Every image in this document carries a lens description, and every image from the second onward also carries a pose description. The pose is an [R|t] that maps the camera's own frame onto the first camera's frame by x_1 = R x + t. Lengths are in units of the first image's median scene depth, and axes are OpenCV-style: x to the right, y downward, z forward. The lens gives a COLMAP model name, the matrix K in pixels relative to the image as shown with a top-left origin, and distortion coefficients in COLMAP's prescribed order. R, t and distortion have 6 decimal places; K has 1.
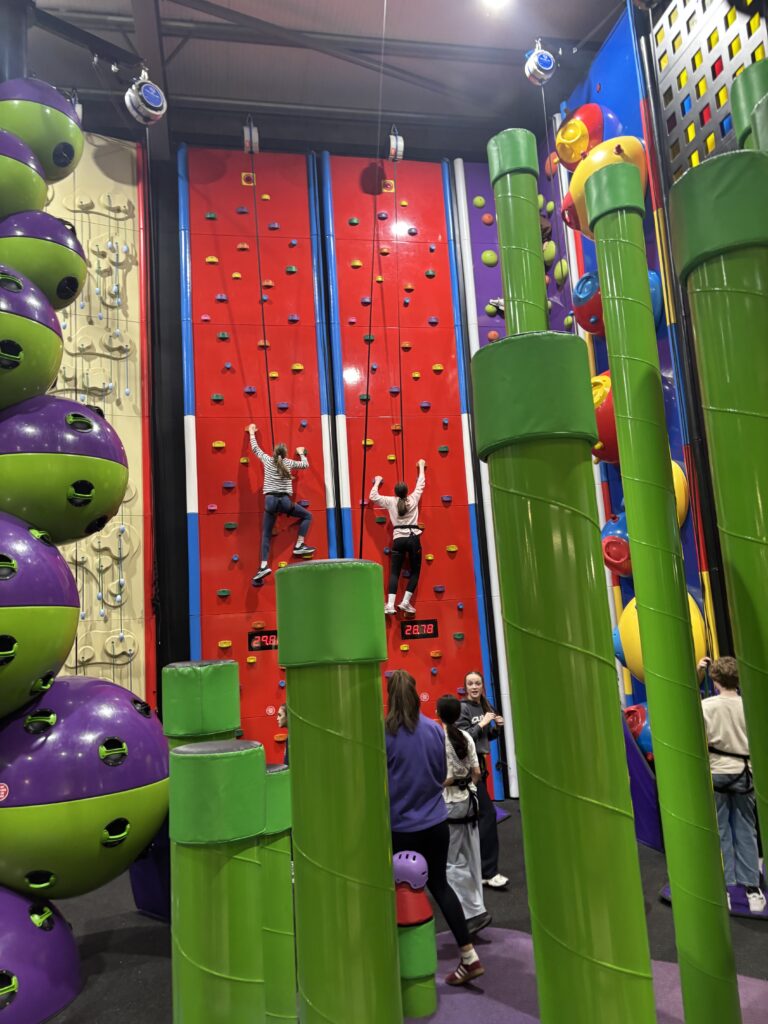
lens RADIAL K [[766.2, 0, 381.7], [0, 766.2, 522.2], [0, 0, 1]] dist [0.059001, -0.068240]
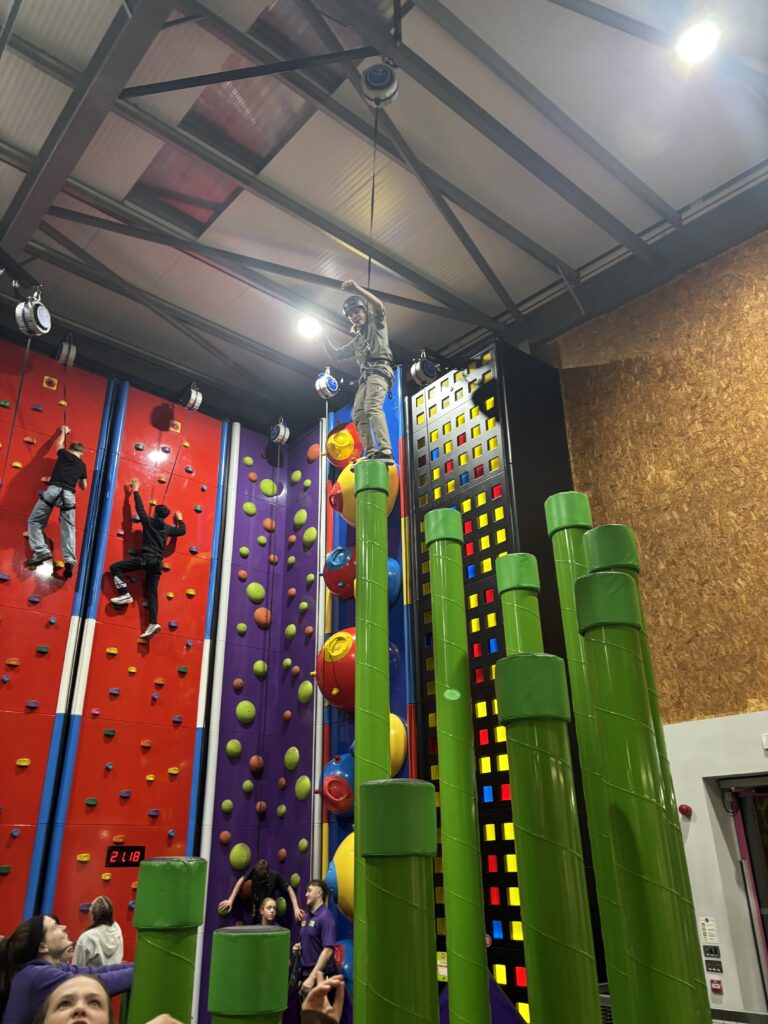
lens RADIAL K [[766.2, 0, 384.7], [0, 766.2, 508.9], [0, 0, 1]] dist [0.059001, -0.068240]
pose [[0.872059, 0.253631, 0.418550, -0.197116], [-0.115942, 0.937952, -0.326808, 0.011926], [-0.475468, 0.236469, 0.847356, -0.082430]]
